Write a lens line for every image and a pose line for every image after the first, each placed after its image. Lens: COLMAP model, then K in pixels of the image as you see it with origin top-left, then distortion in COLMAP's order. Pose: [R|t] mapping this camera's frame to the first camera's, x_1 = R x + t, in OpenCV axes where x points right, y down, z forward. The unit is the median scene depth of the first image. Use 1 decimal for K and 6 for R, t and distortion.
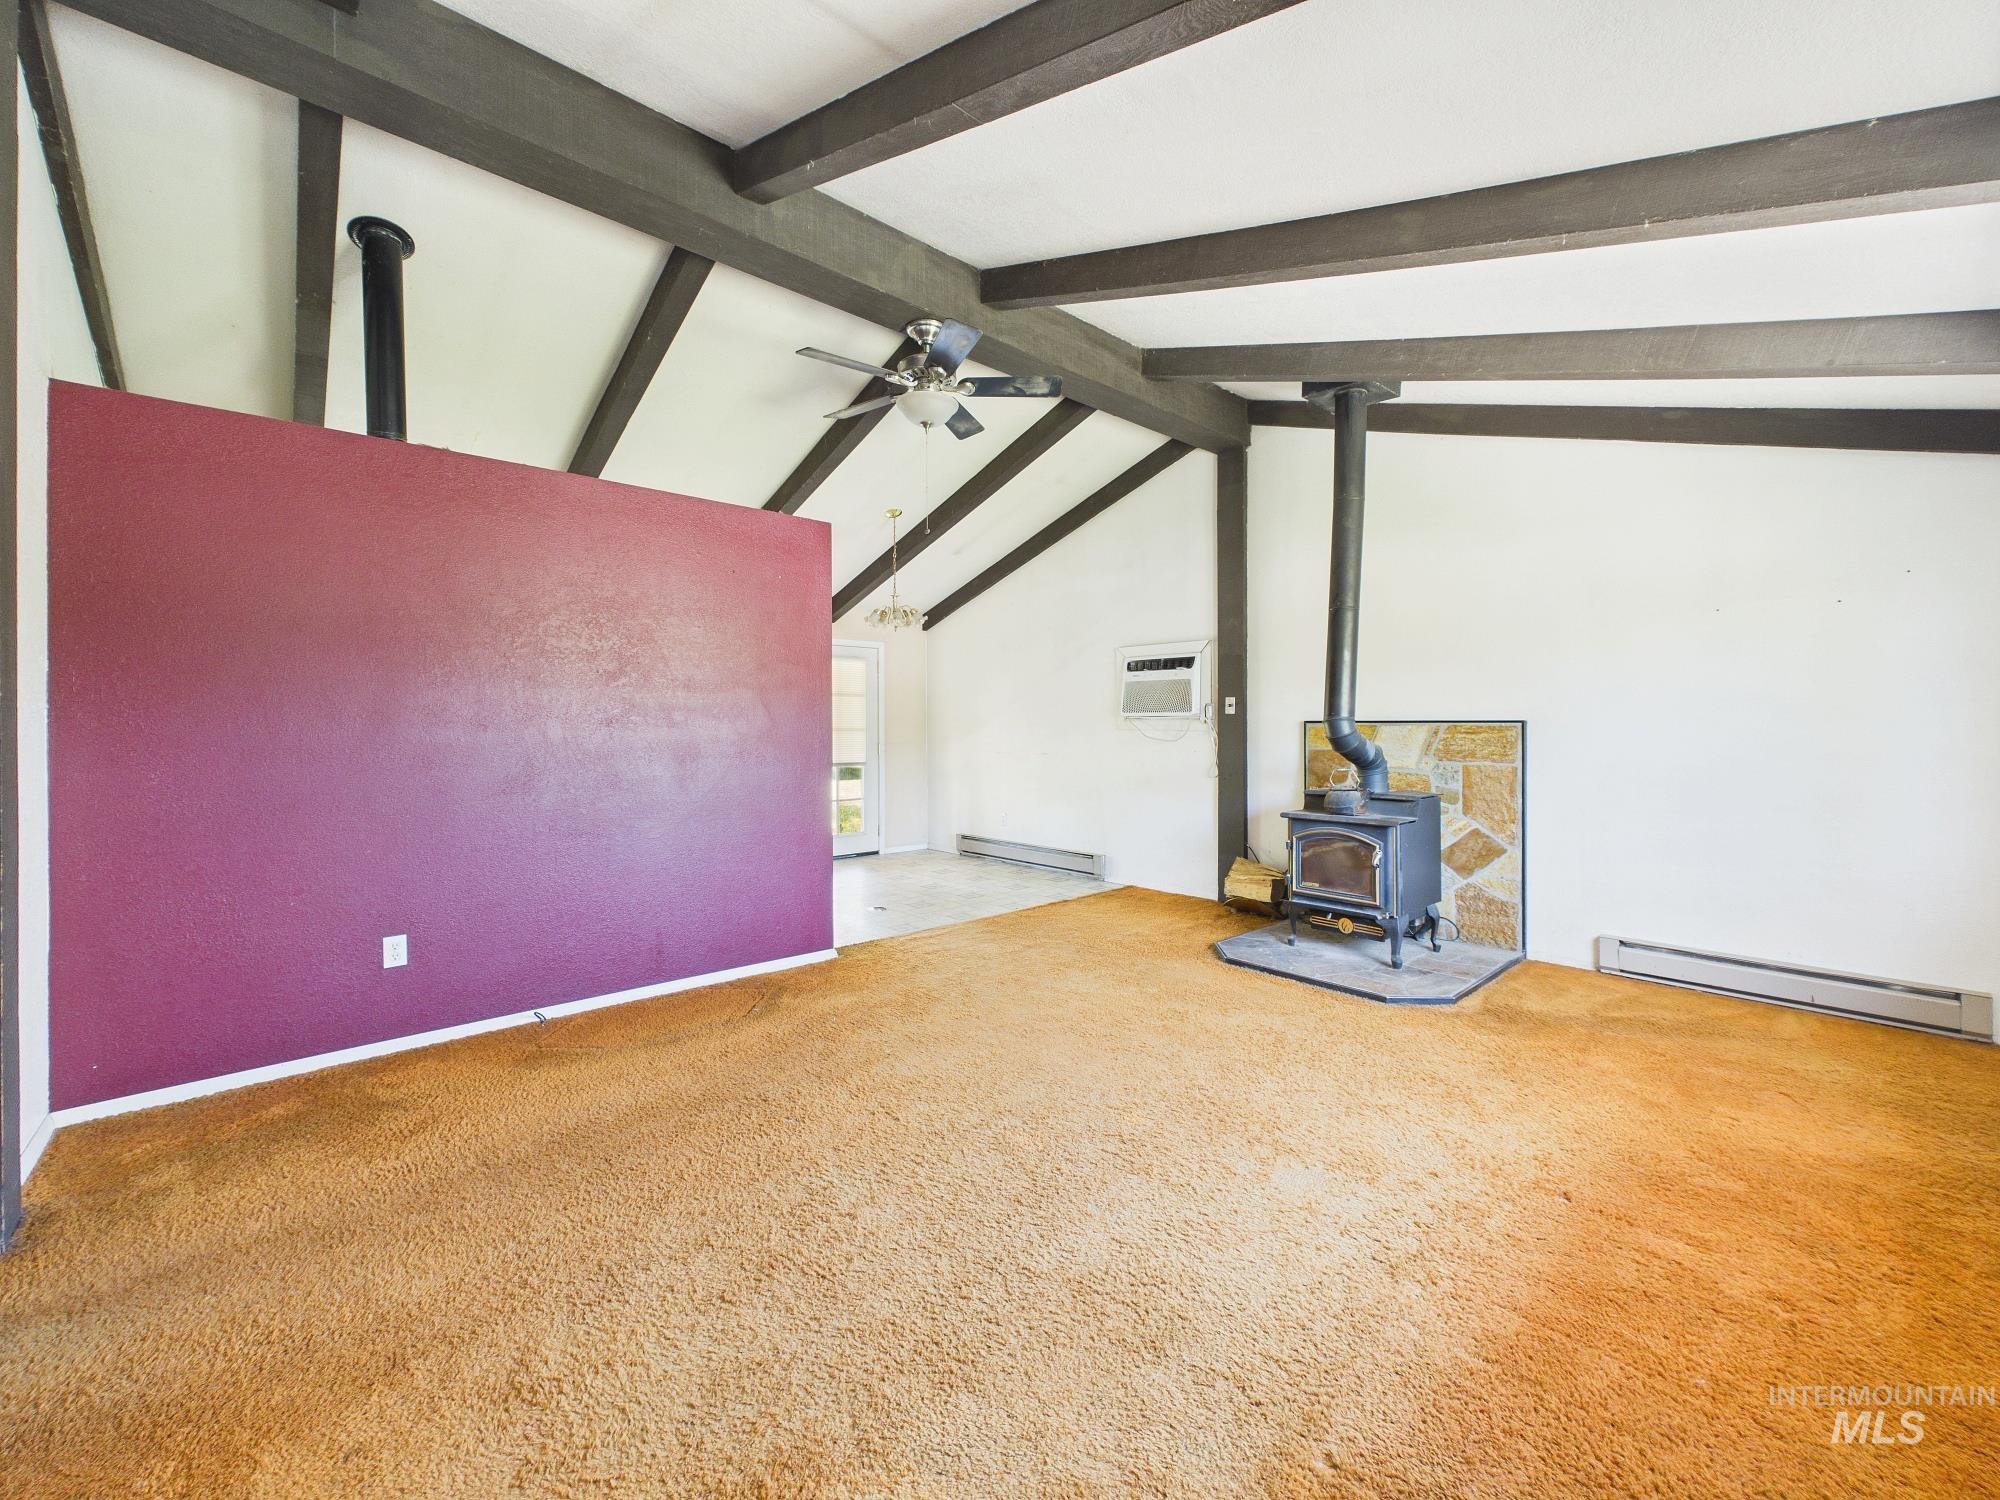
lens RADIAL K [[799.5, 0, 996.8], [0, 799.5, 726.6], [0, 0, 1]] dist [-0.000393, 0.000032]
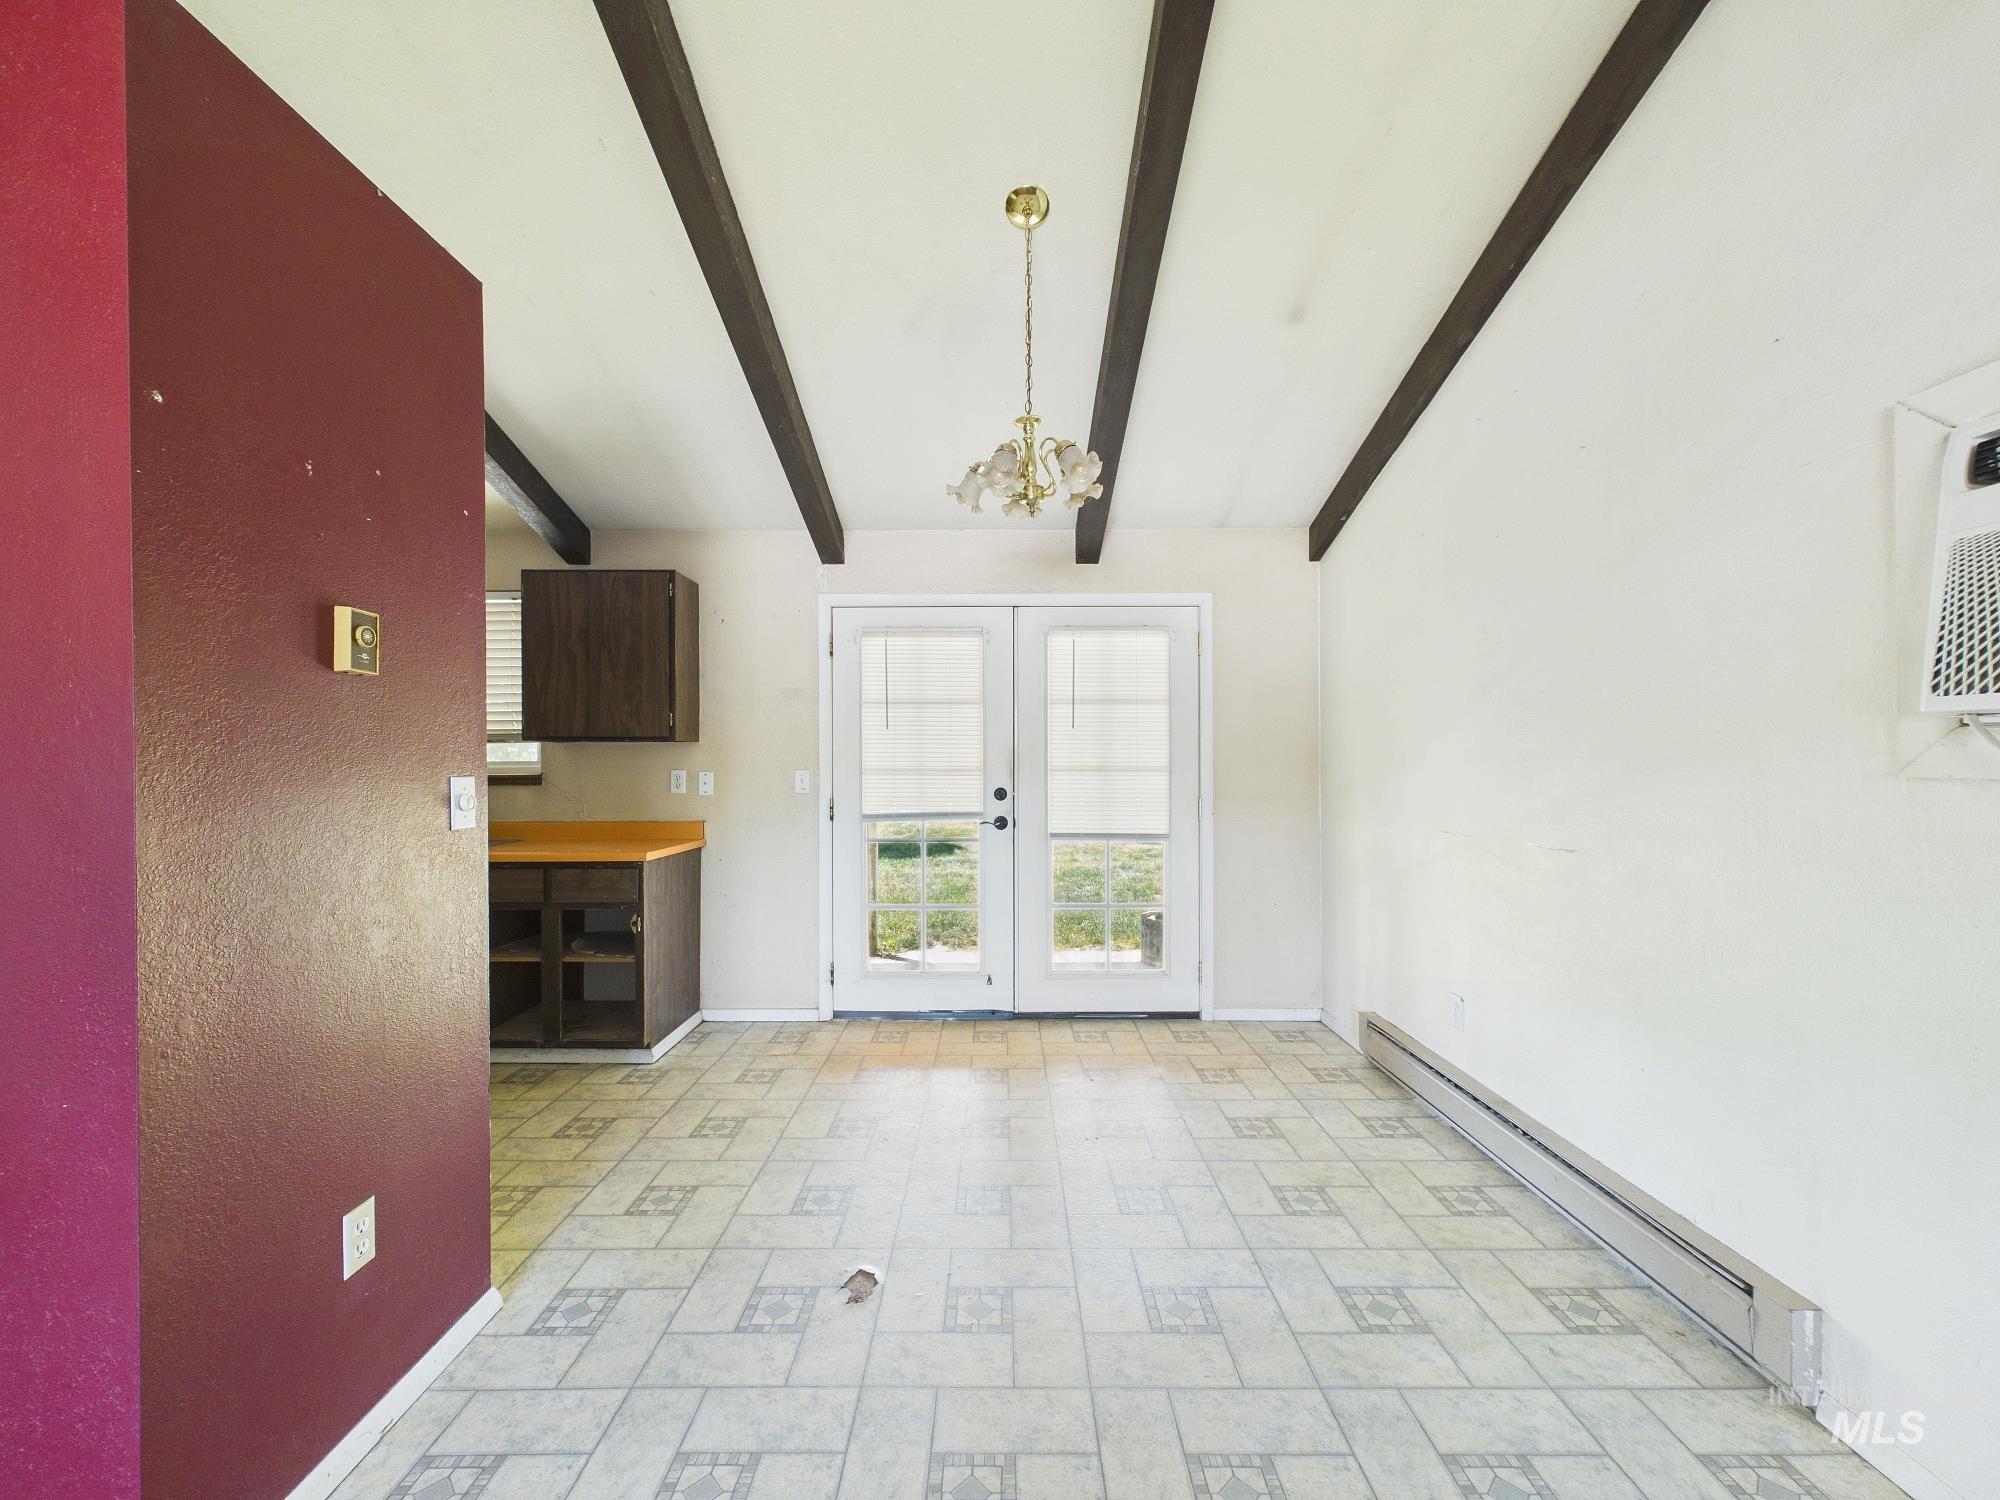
lens RADIAL K [[804.5, 0, 996.1], [0, 804.5, 768.0], [0, 0, 1]] dist [0.000359, -0.000103]
pose [[0.746160, 0.004188, -0.665753, 0.169823], [0.000570, 0.999976, 0.006929, -0.000867], [0.665766, -0.005550, 0.746140, 1.009269]]
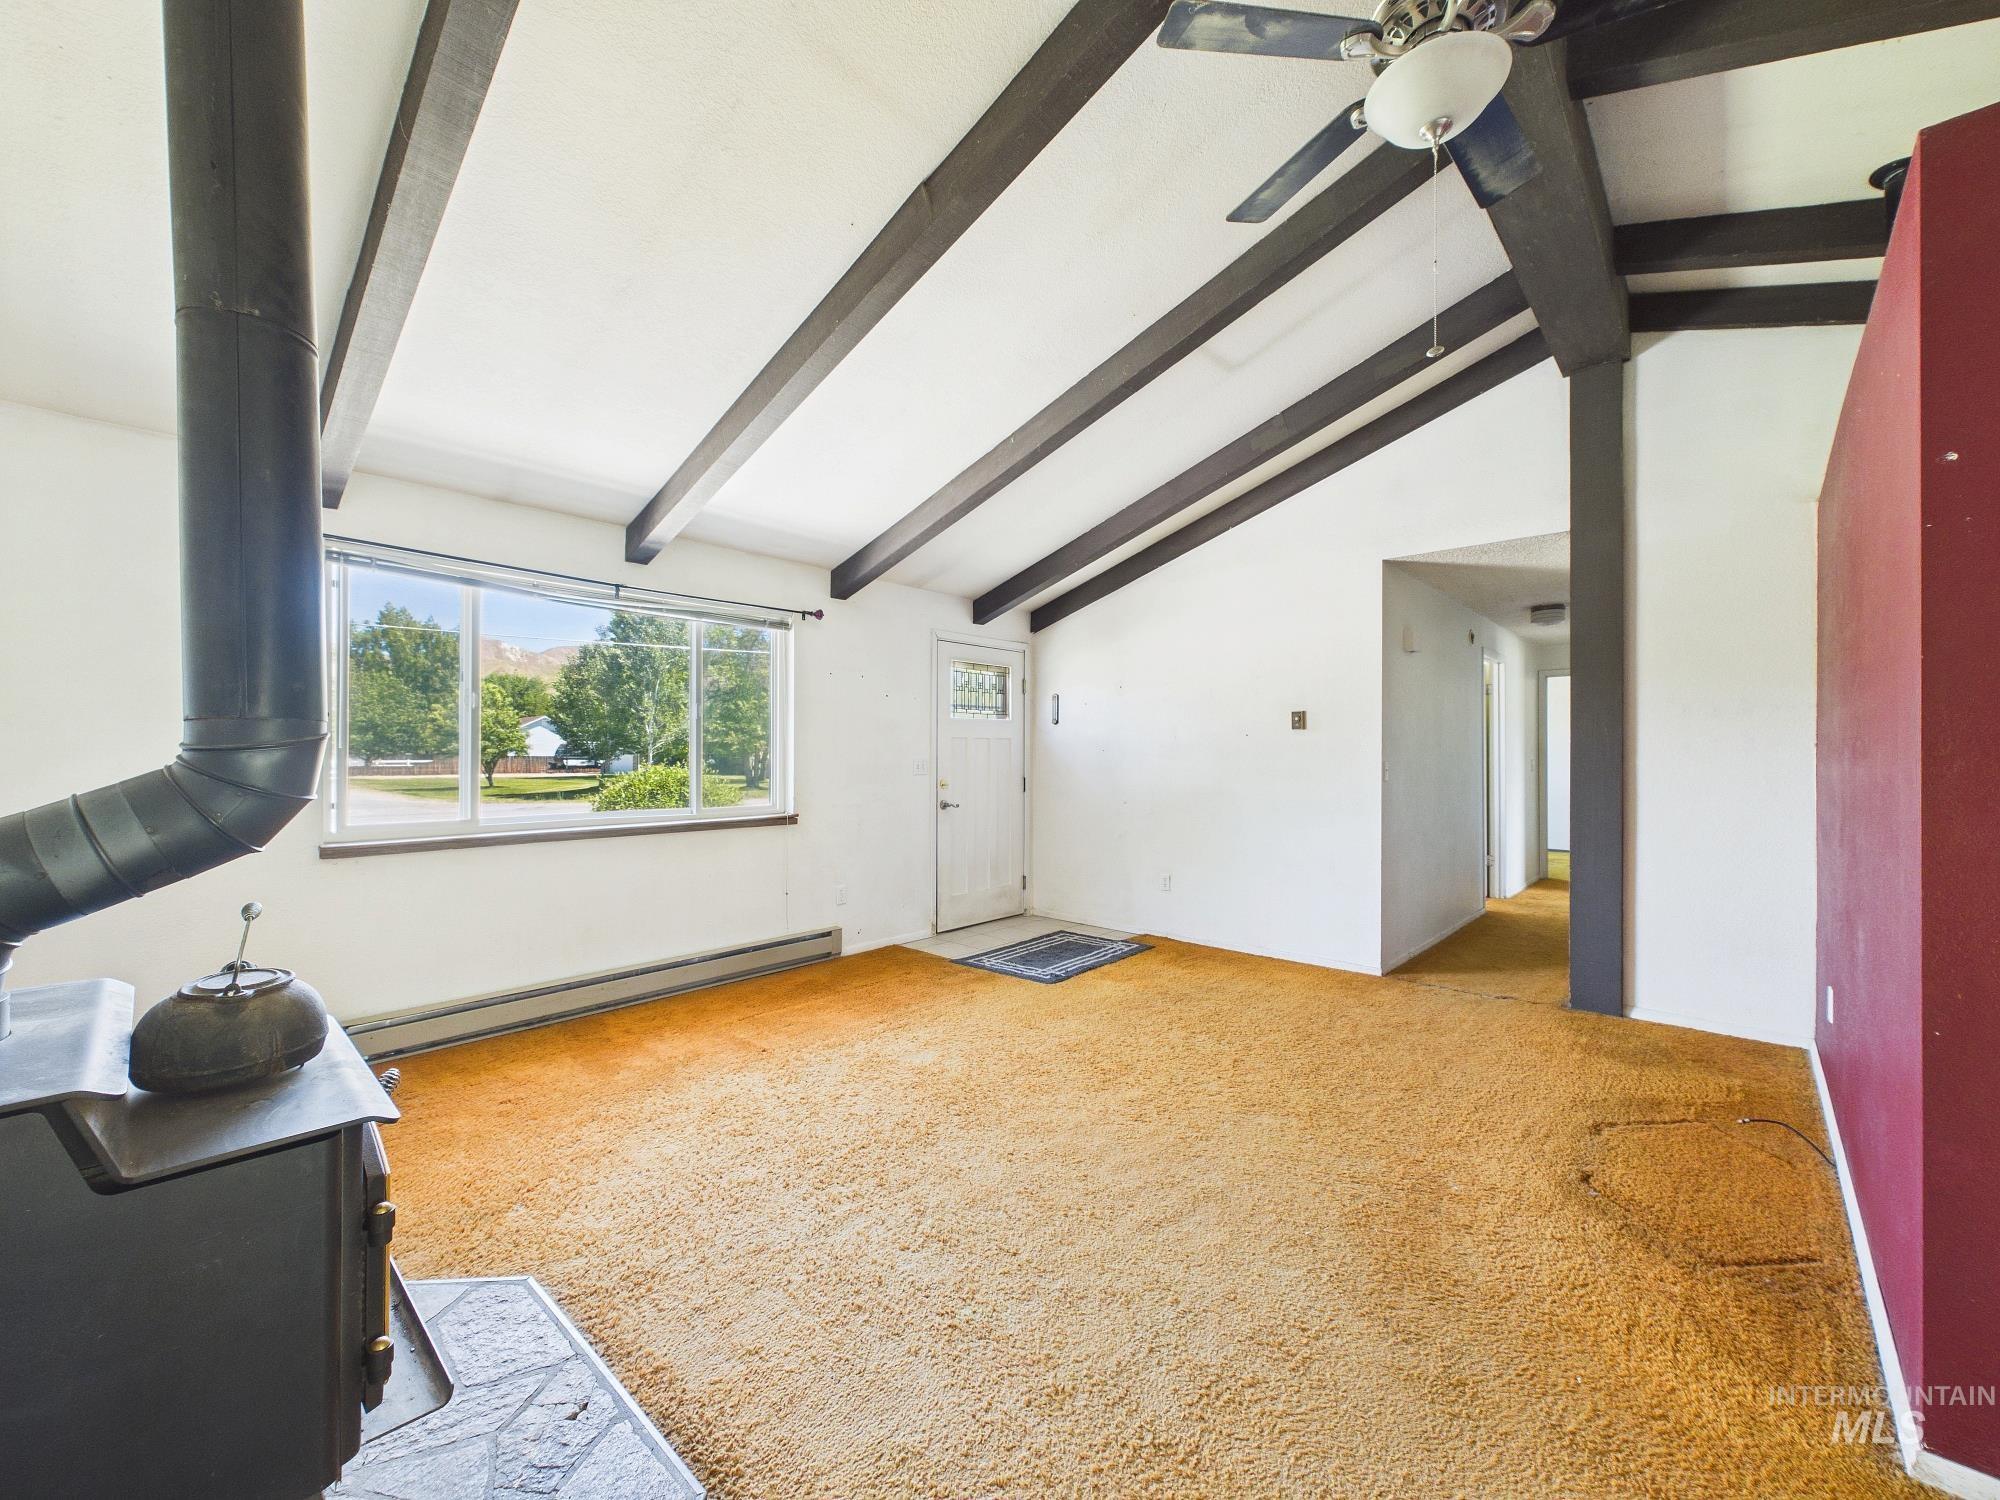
lens RADIAL K [[806.4, 0, 999.8], [0, 806.4, 754.9], [0, 0, 1]] dist [0.002088, 0.000244]
pose [[-0.994760, 0.001015, -0.102228, 0.199244], [0.001164, 0.999998, -0.001396, 0.000155], [0.102227, -0.001508, -0.994760, 1.309304]]
